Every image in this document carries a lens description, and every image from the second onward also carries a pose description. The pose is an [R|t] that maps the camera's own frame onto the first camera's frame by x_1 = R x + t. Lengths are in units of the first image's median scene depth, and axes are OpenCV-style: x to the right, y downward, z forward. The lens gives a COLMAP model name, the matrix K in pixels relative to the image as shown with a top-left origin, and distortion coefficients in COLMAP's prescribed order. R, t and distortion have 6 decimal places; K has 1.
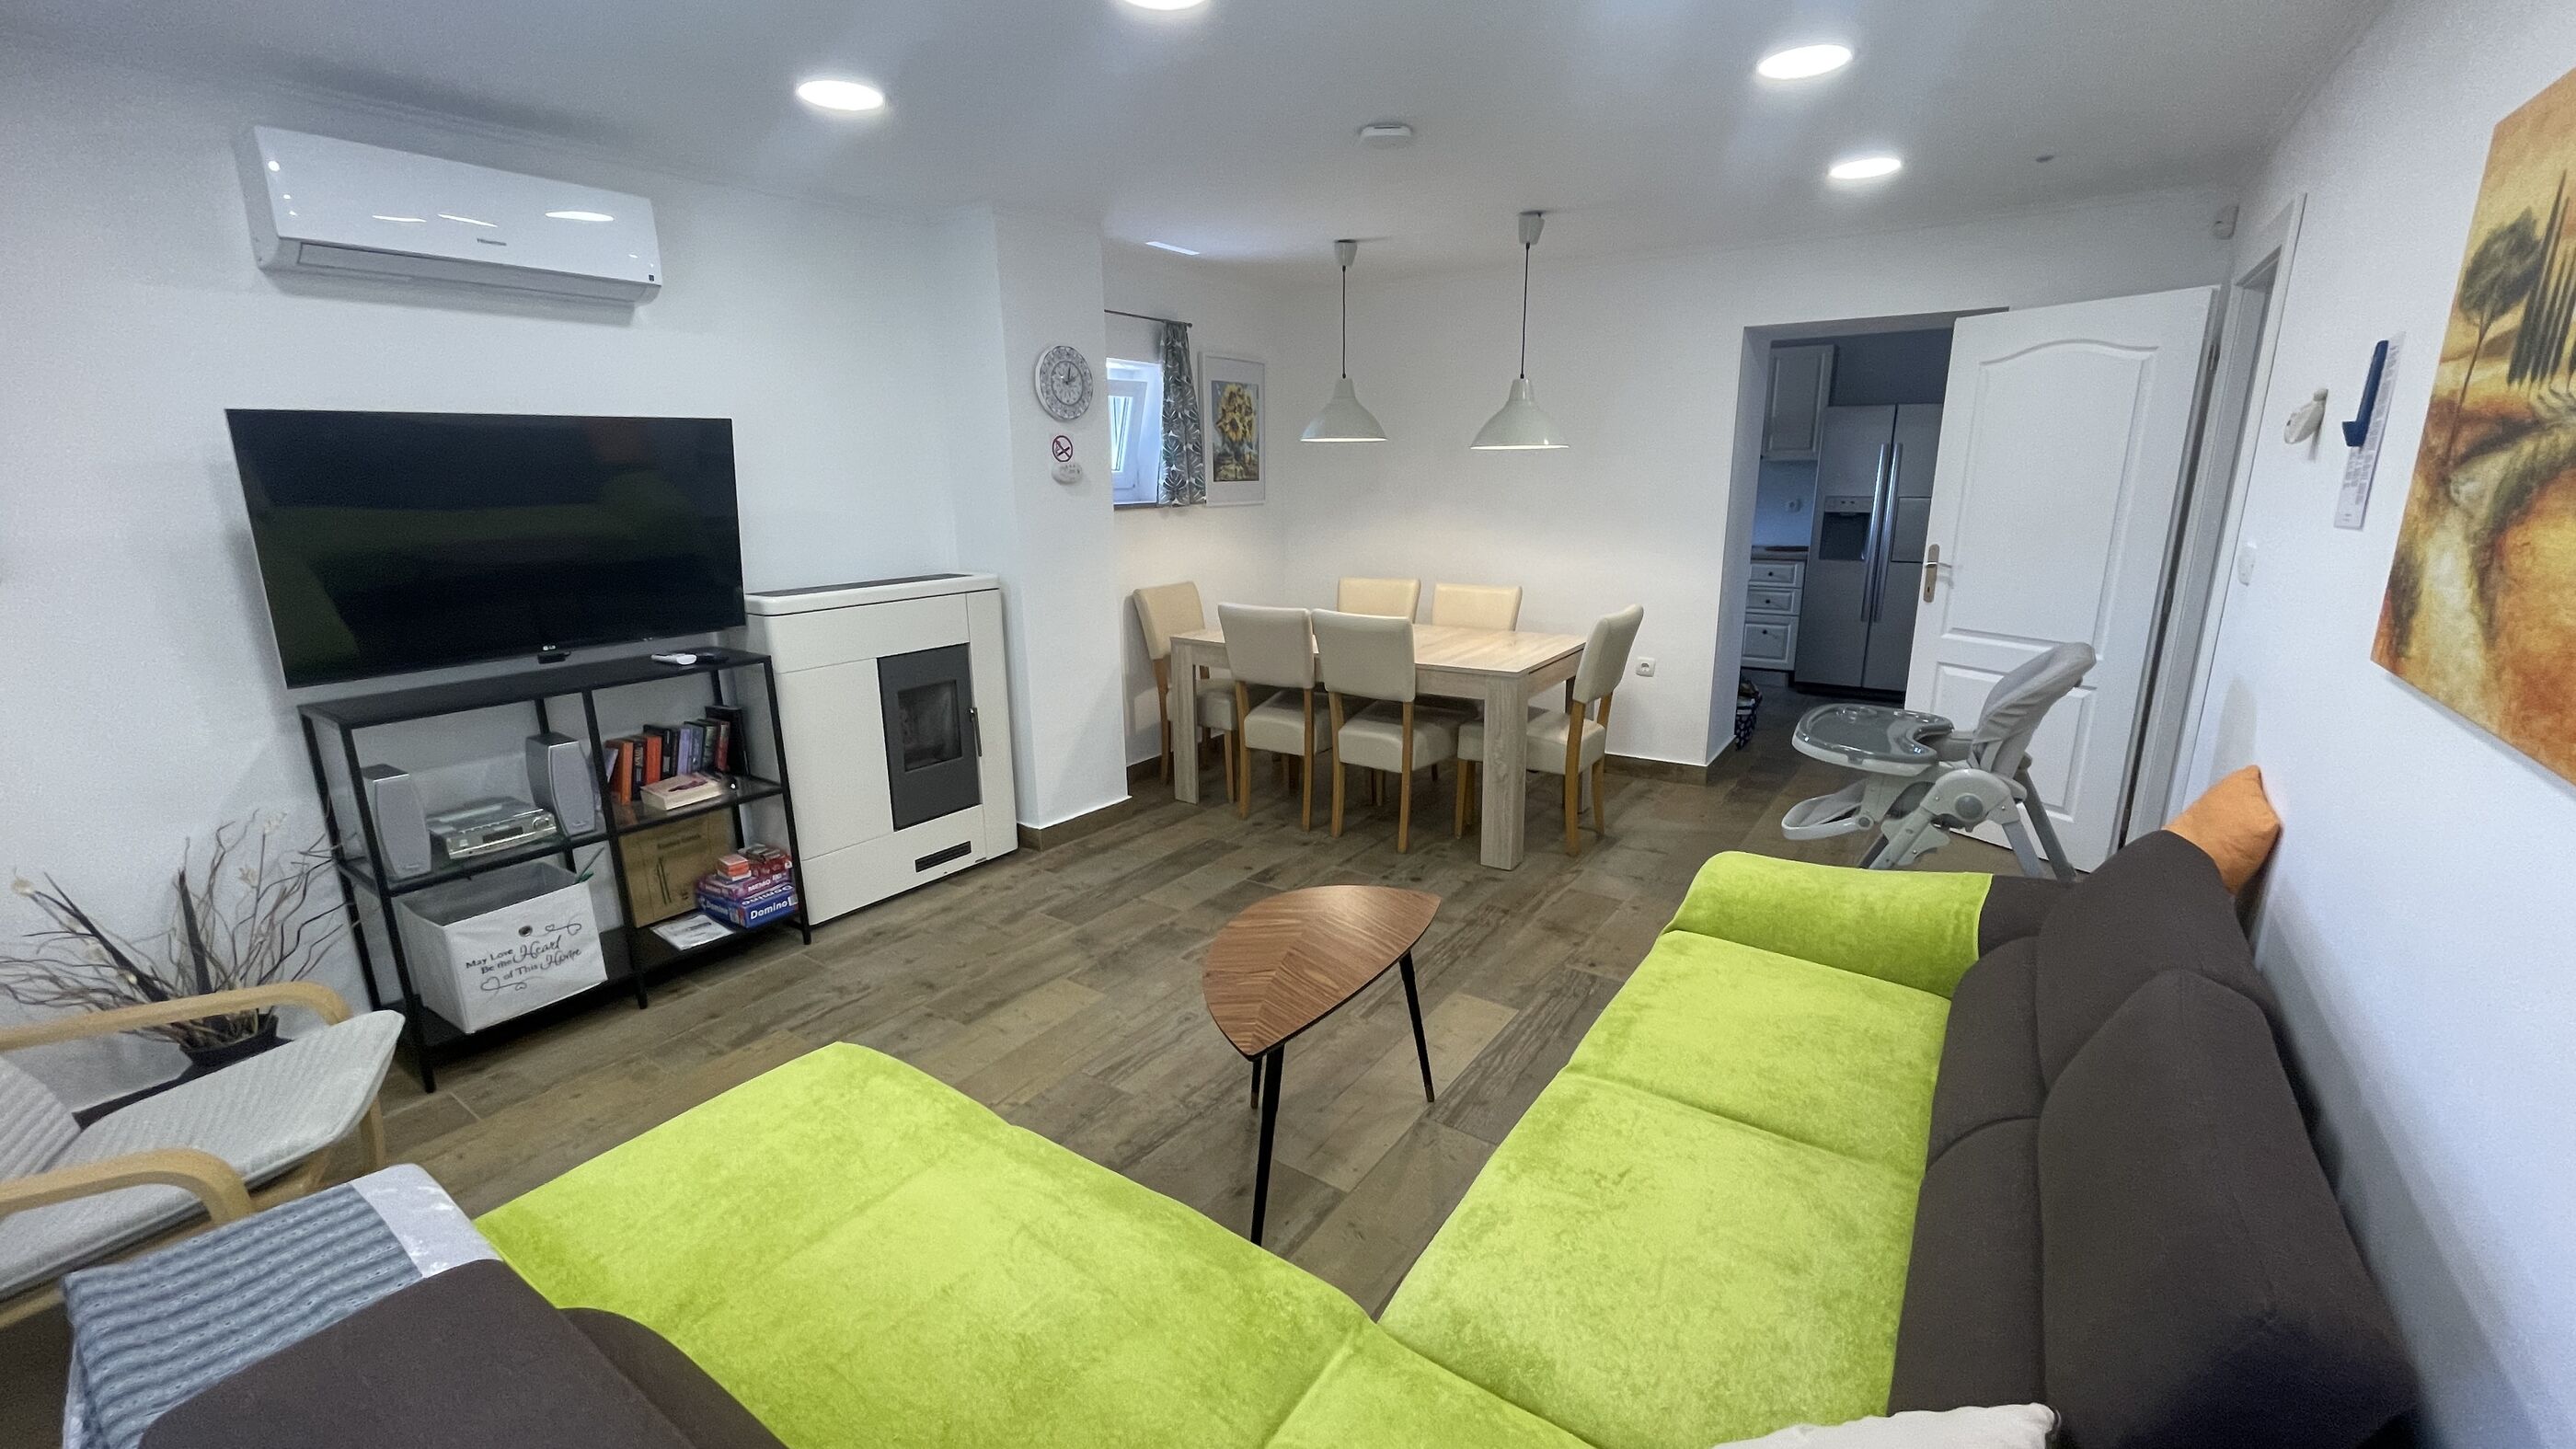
lens RADIAL K [[1039.0, 0, 1291.6], [0, 1039.0, 725.8], [0, 0, 1]] dist [-0.001806, -0.000799]
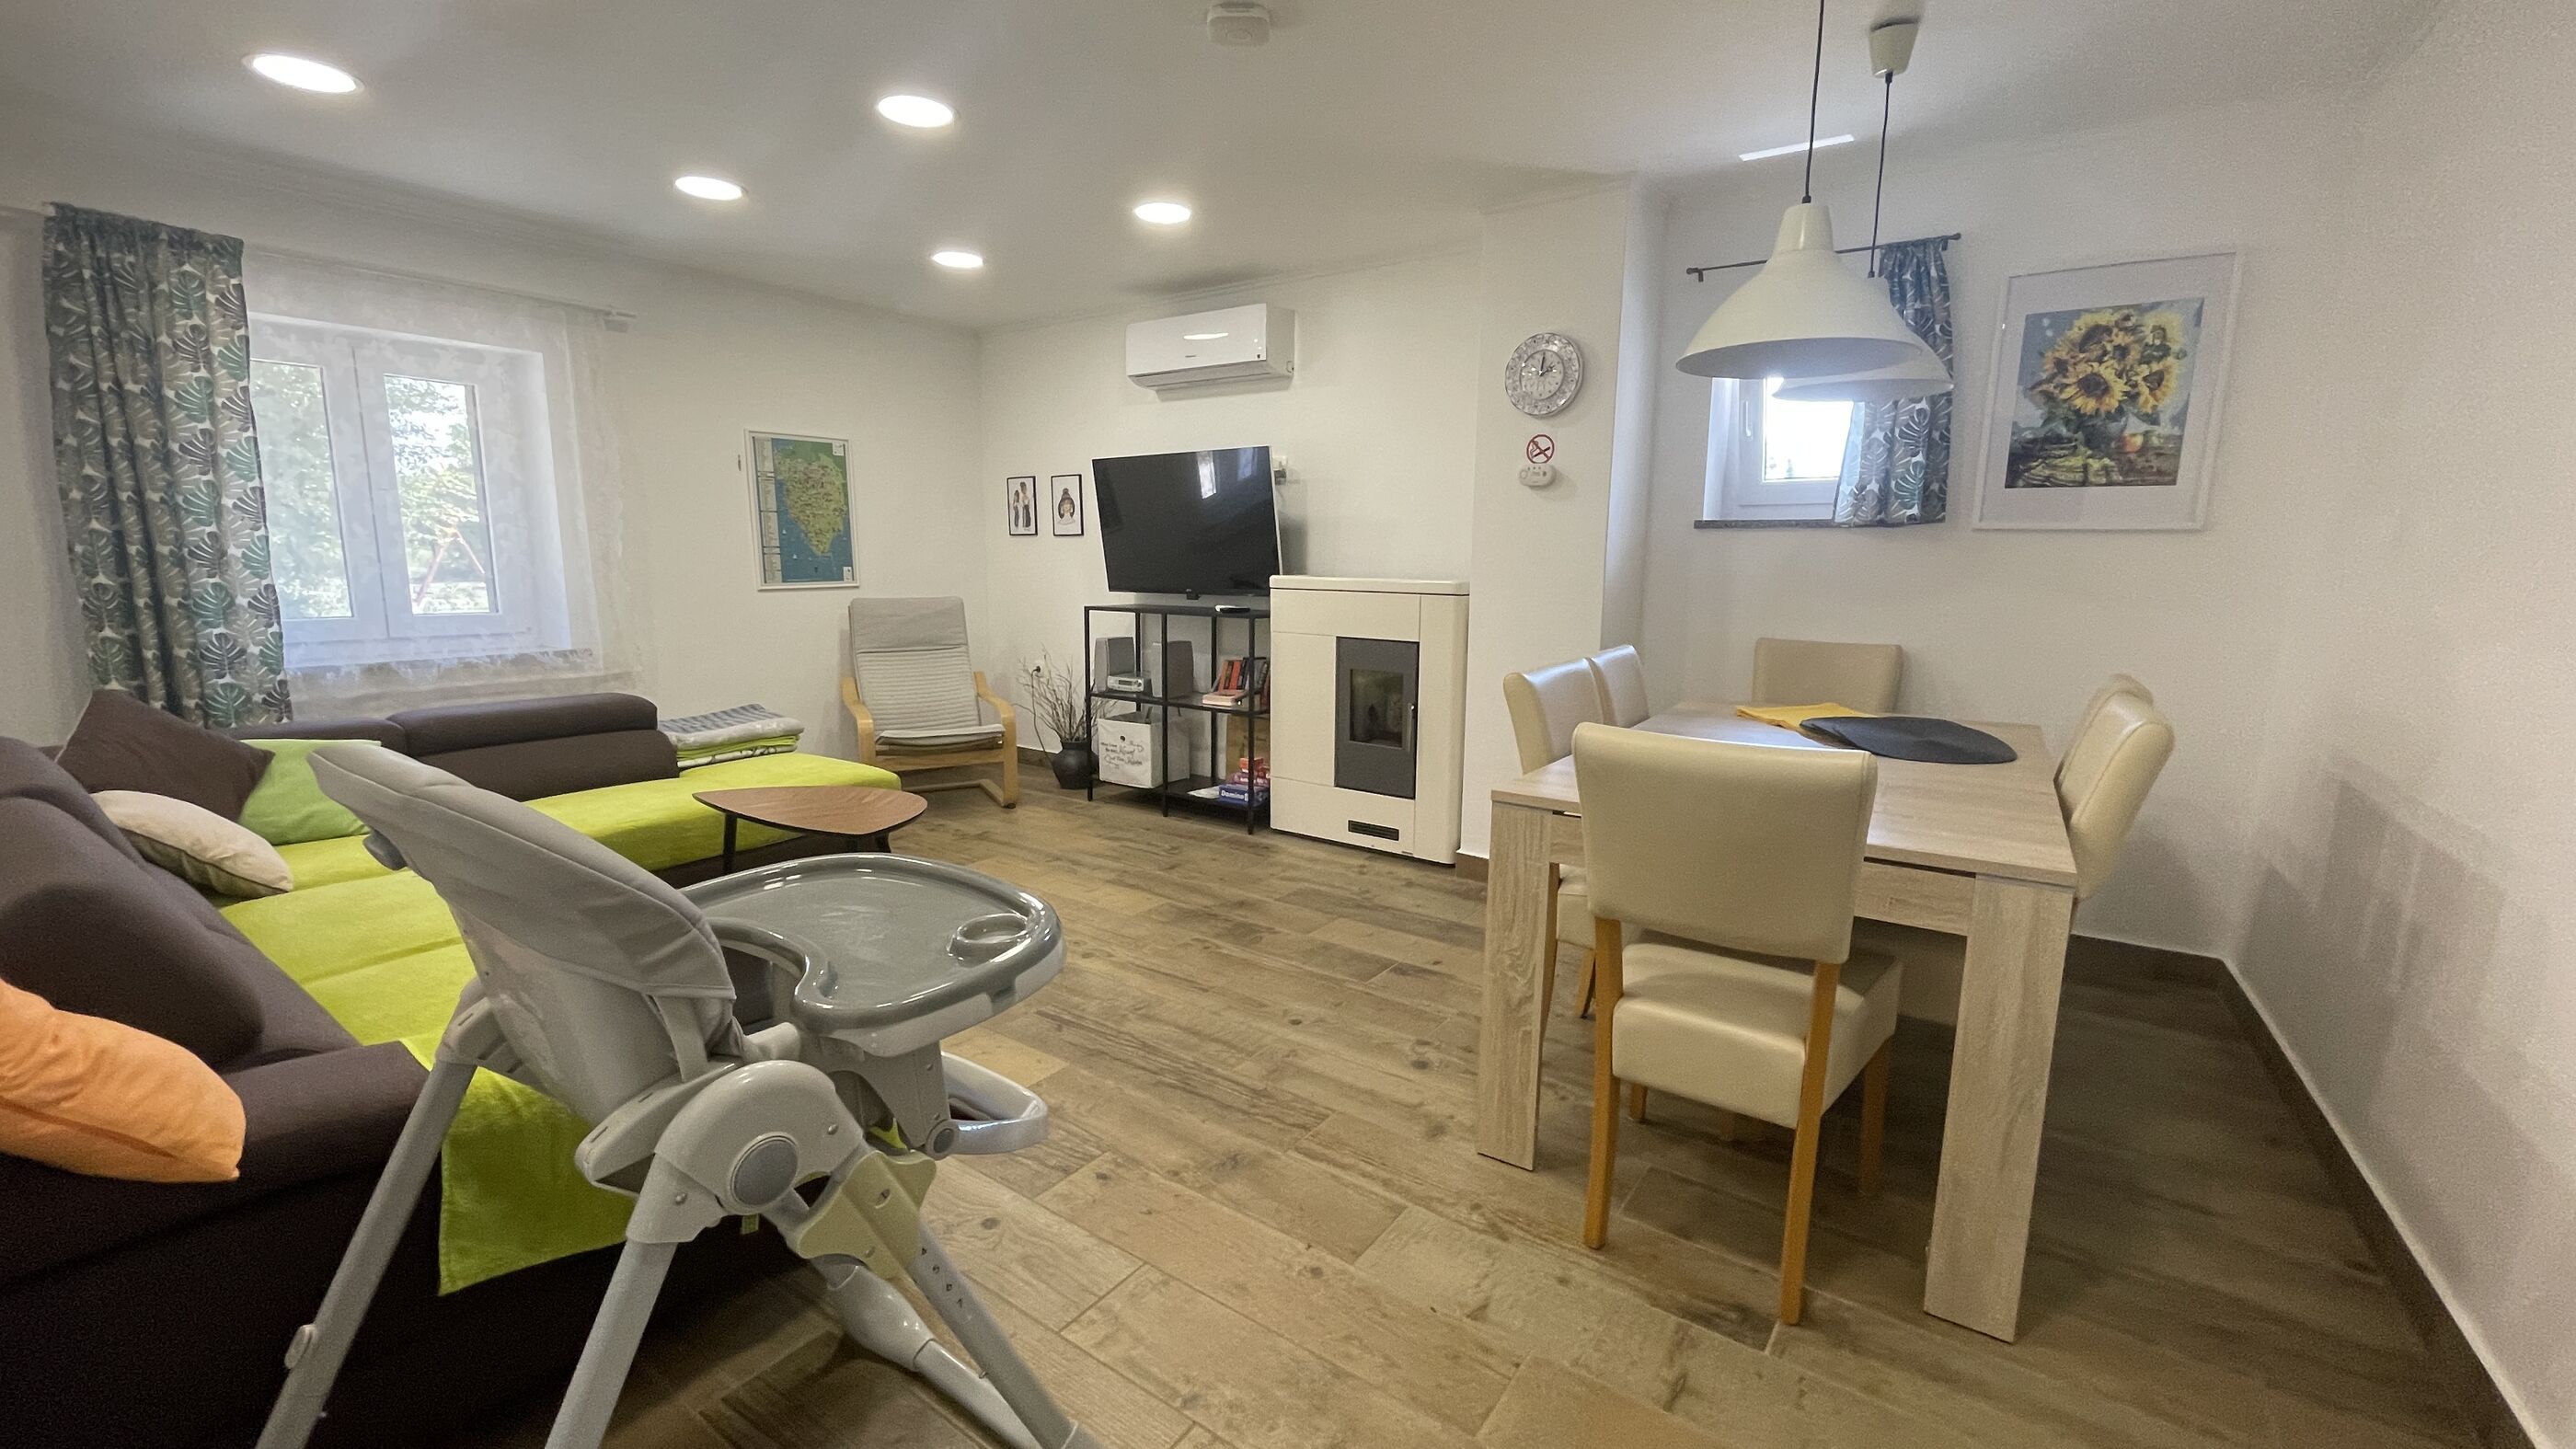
lens RADIAL K [[1039.0, 0, 1278.8], [0, 1039.0, 721.1], [0, 0, 1]] dist [-0.001806, -0.000799]
pose [[-0.014612, 0.172499, -0.984901, 0.711287], [-0.251946, 0.952589, 0.170578, -0.142592], [0.967631, 0.250634, 0.029541, 0.829663]]
